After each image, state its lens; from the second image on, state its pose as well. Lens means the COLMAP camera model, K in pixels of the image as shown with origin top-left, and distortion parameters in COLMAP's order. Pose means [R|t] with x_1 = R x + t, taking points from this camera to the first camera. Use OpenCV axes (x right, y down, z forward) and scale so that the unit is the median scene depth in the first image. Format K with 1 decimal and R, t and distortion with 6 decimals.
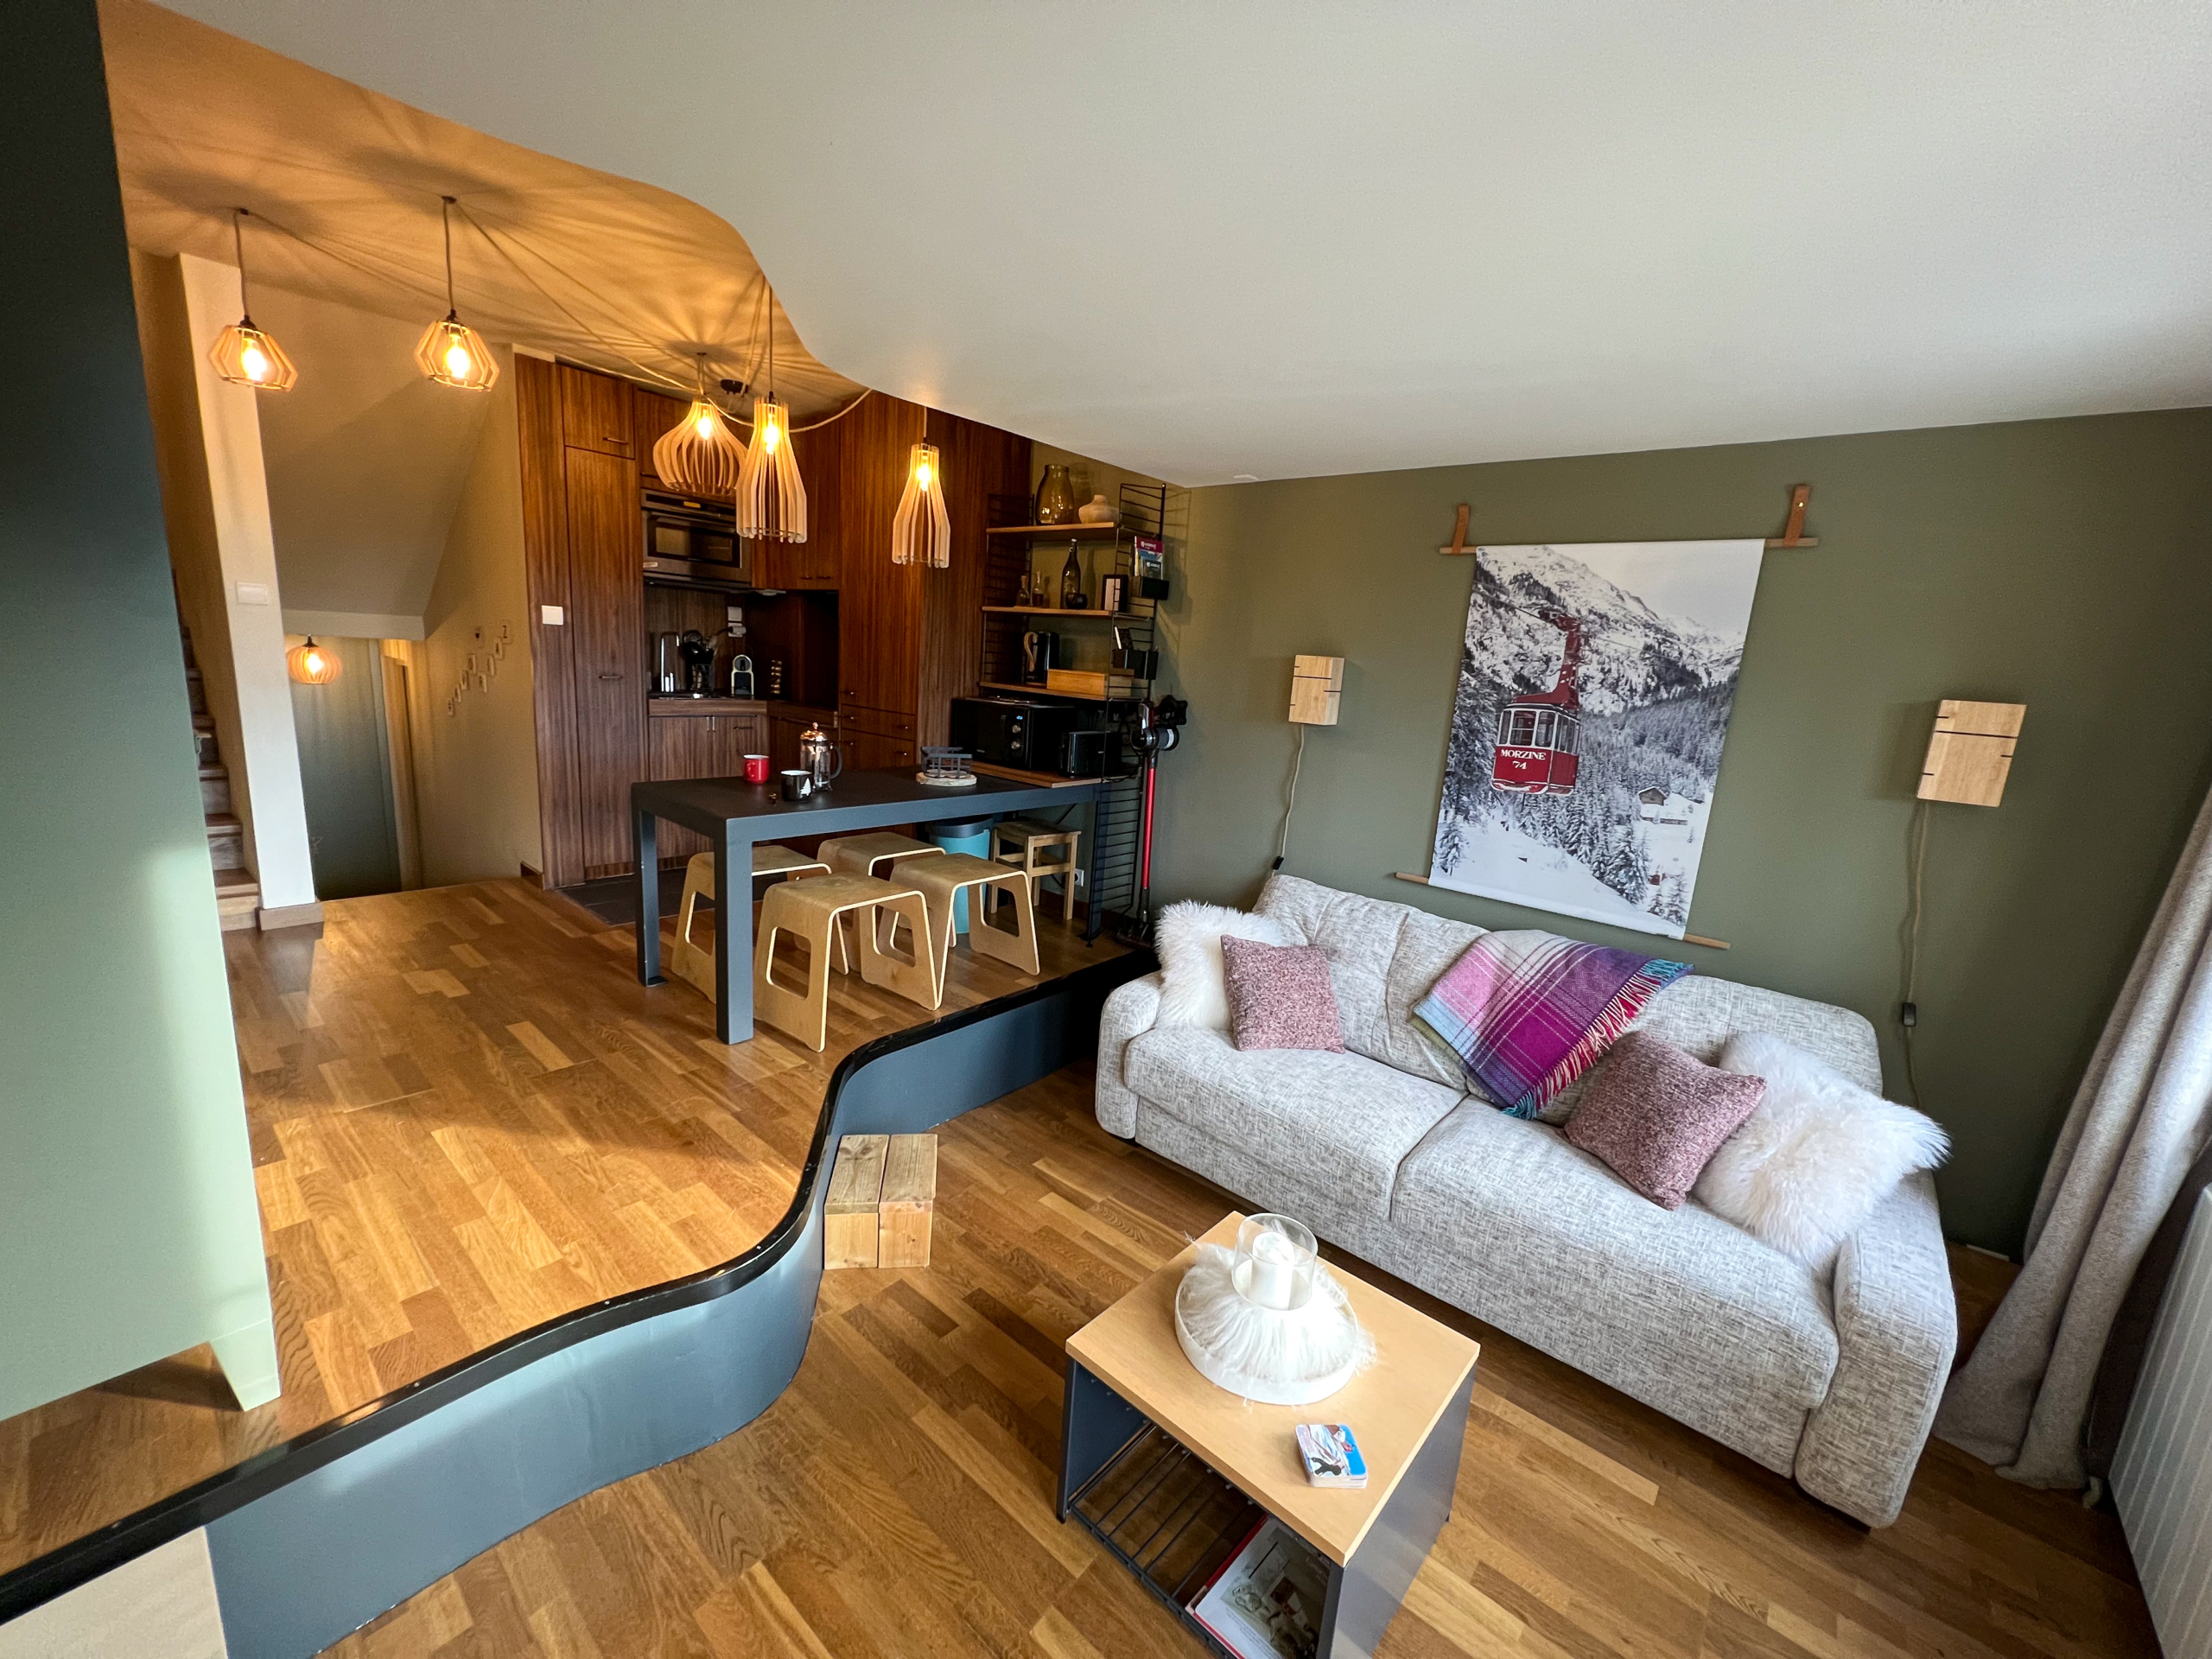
lens RADIAL K [[883.2, 0, 1106.0], [0, 883.2, 829.5], [0, 0, 1]] dist [0.000244, -0.000051]
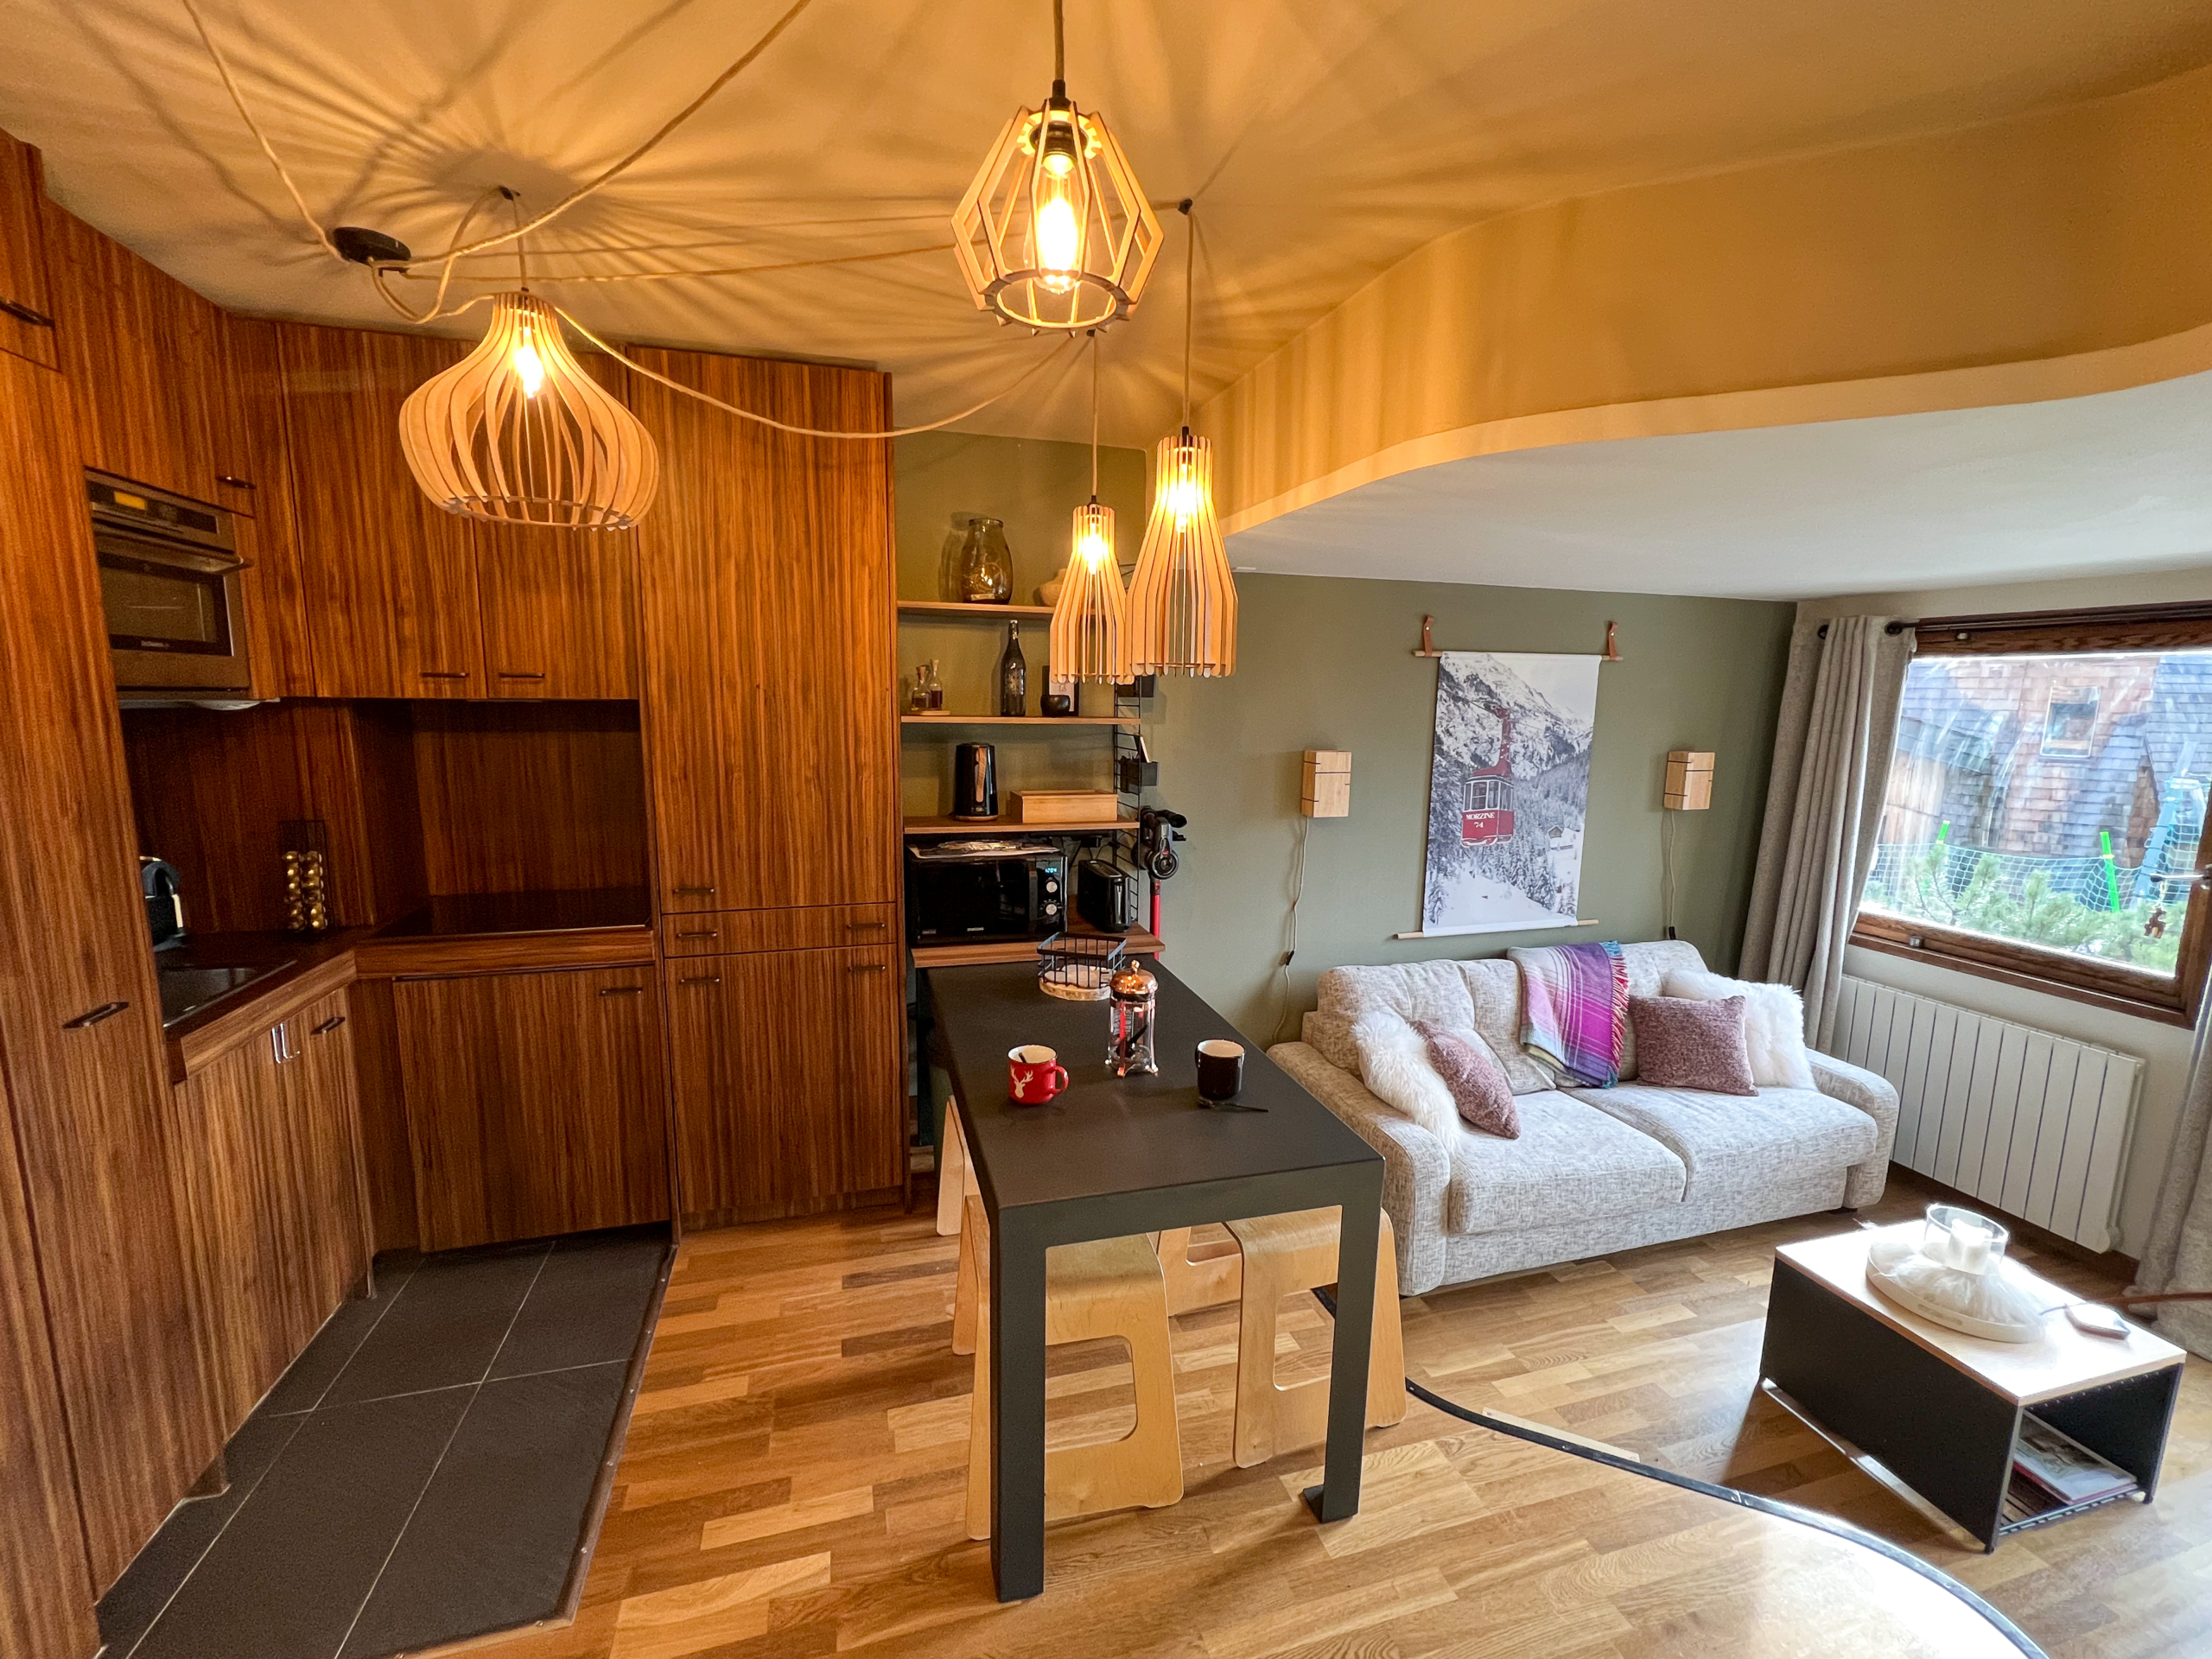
lens RADIAL K [[929.7, 0, 1108.5], [0, 929.7, 832.0], [0, 0, 1]] dist [-0.001402, 0.000740]
pose [[0.543643, -0.185126, 0.818645, -0.932599], [0.188594, 0.977373, 0.095779, -0.299667], [-0.817853, 0.102322, 0.566256, 0.712601]]
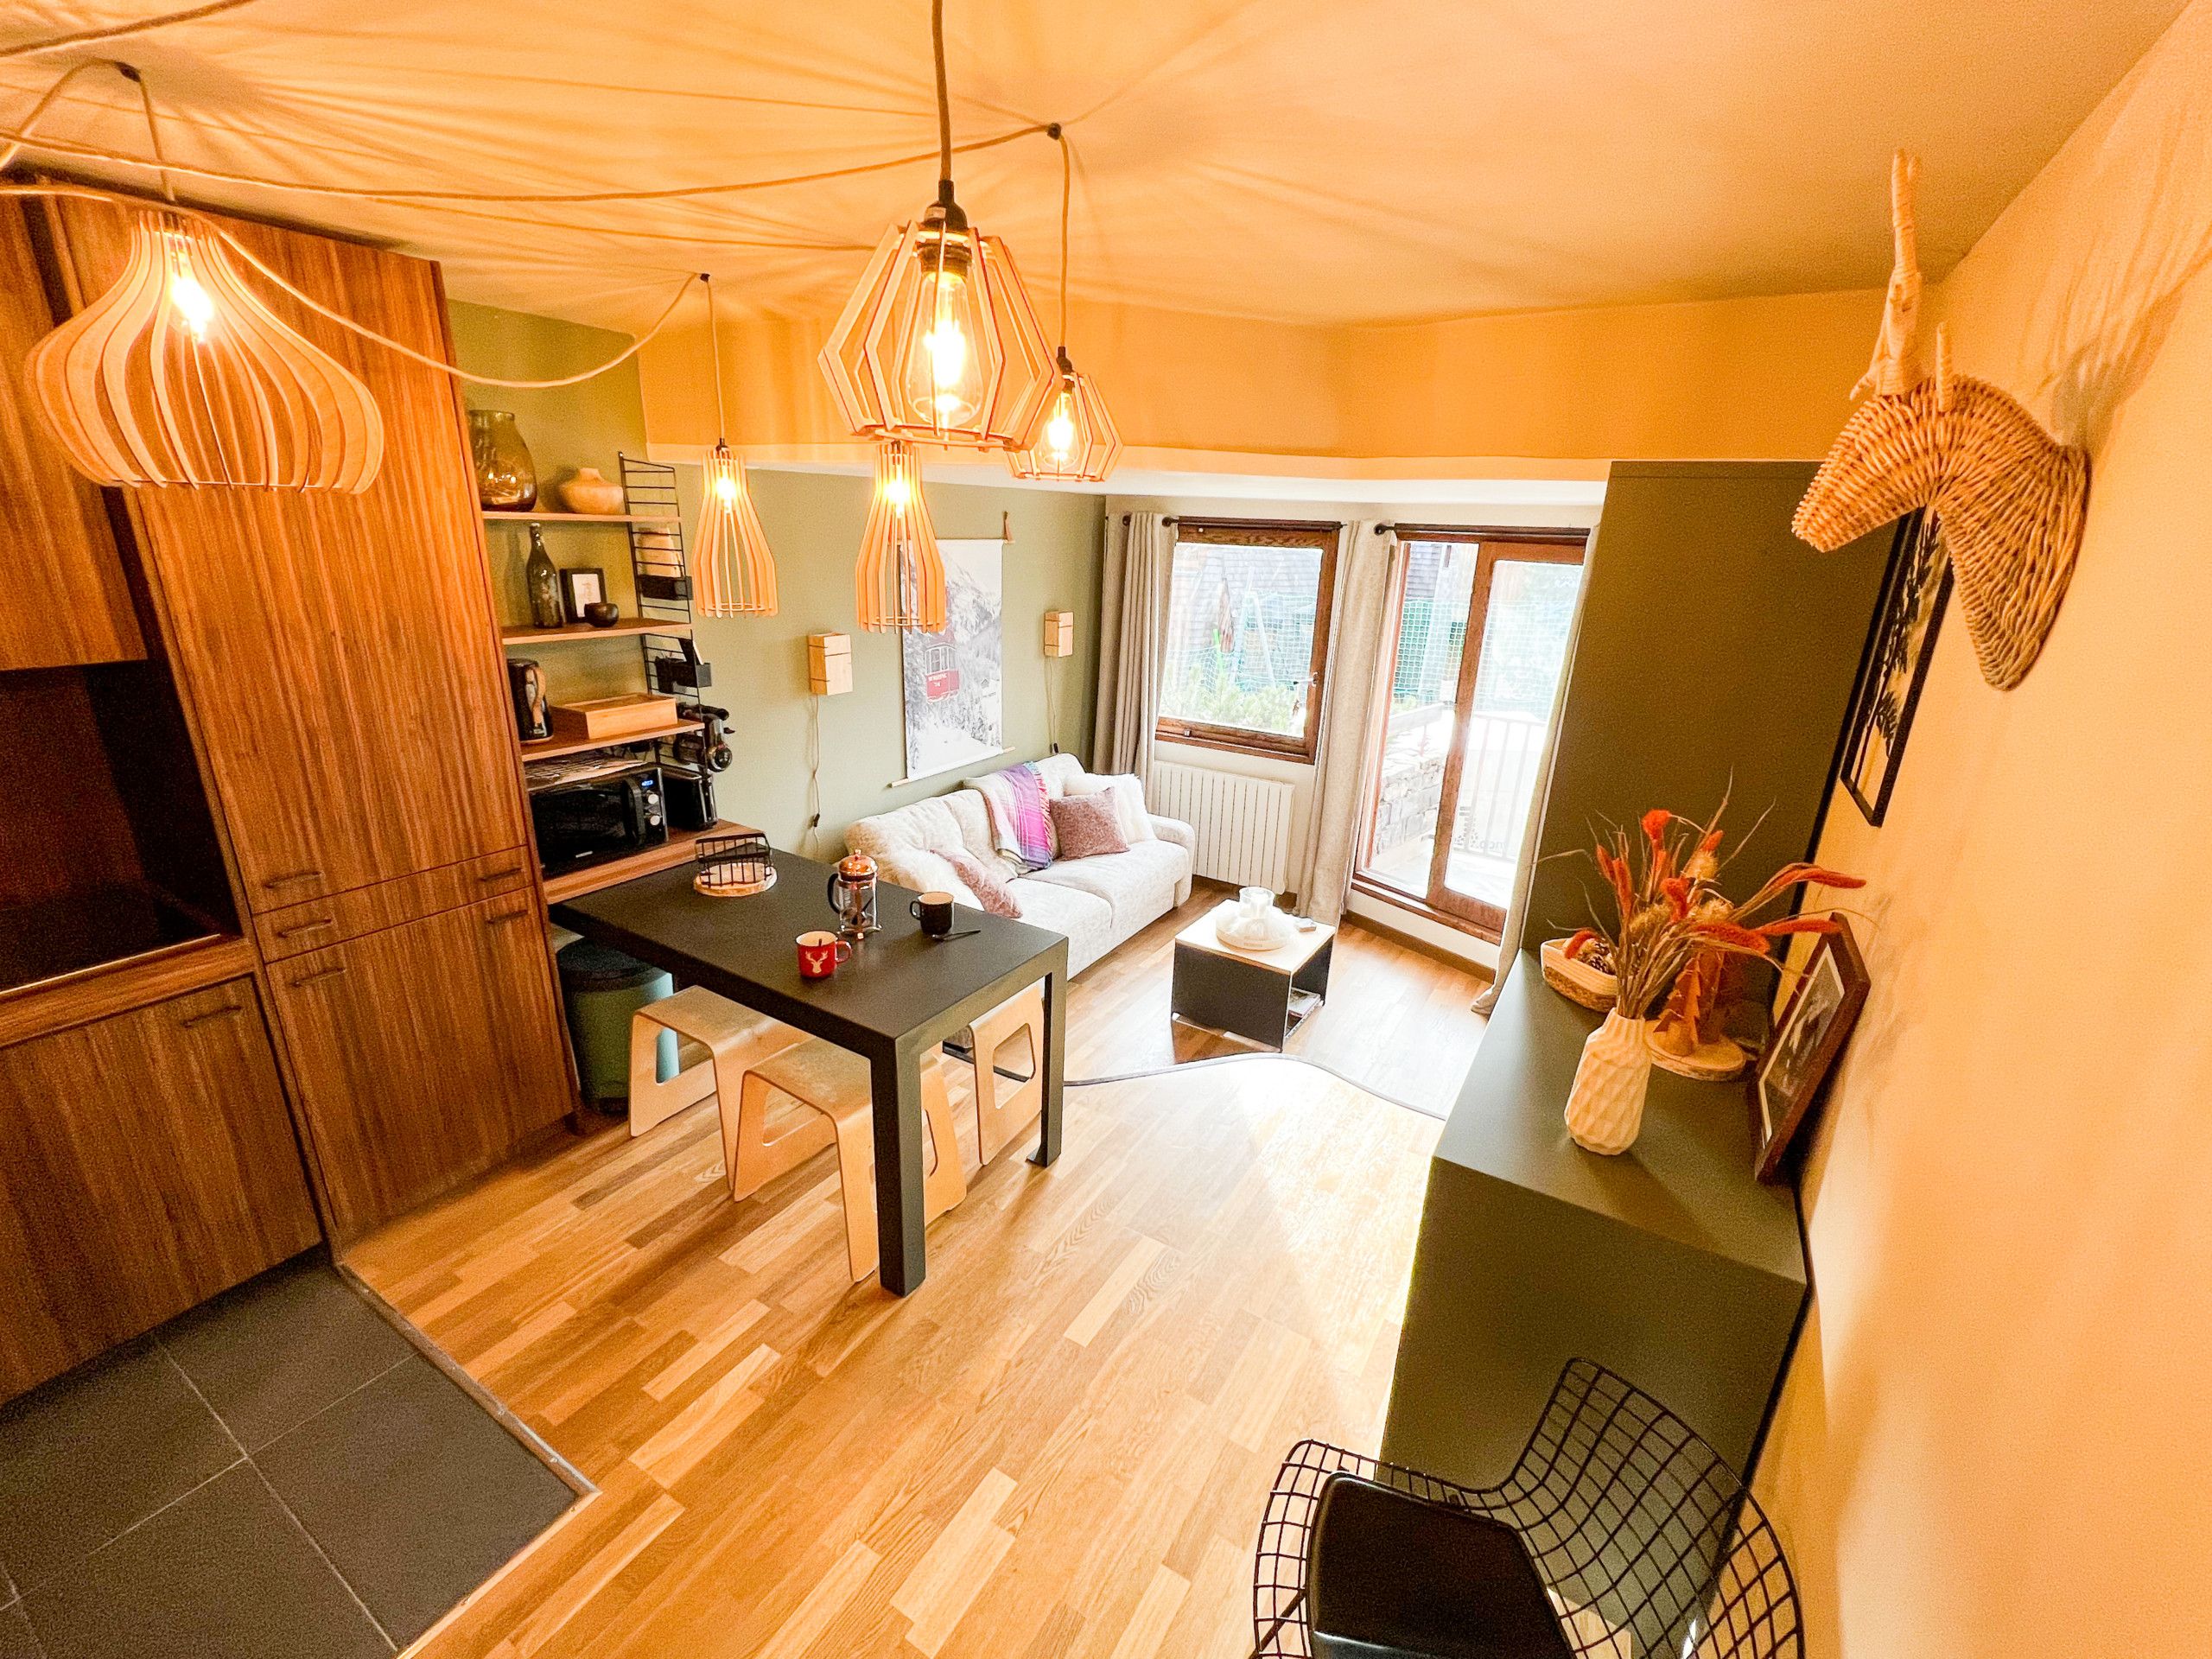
lens RADIAL K [[952.3, 0, 1106.0], [0, 952.3, 829.5], [0, 0, 1]] dist [0.000496, 0.000193]
pose [[-0.161571, -0.375584, 0.912596, -1.228472], [0.149648, 0.904728, 0.398840, -0.478842], [-0.975449, 0.201009, -0.089972, 0.950583]]
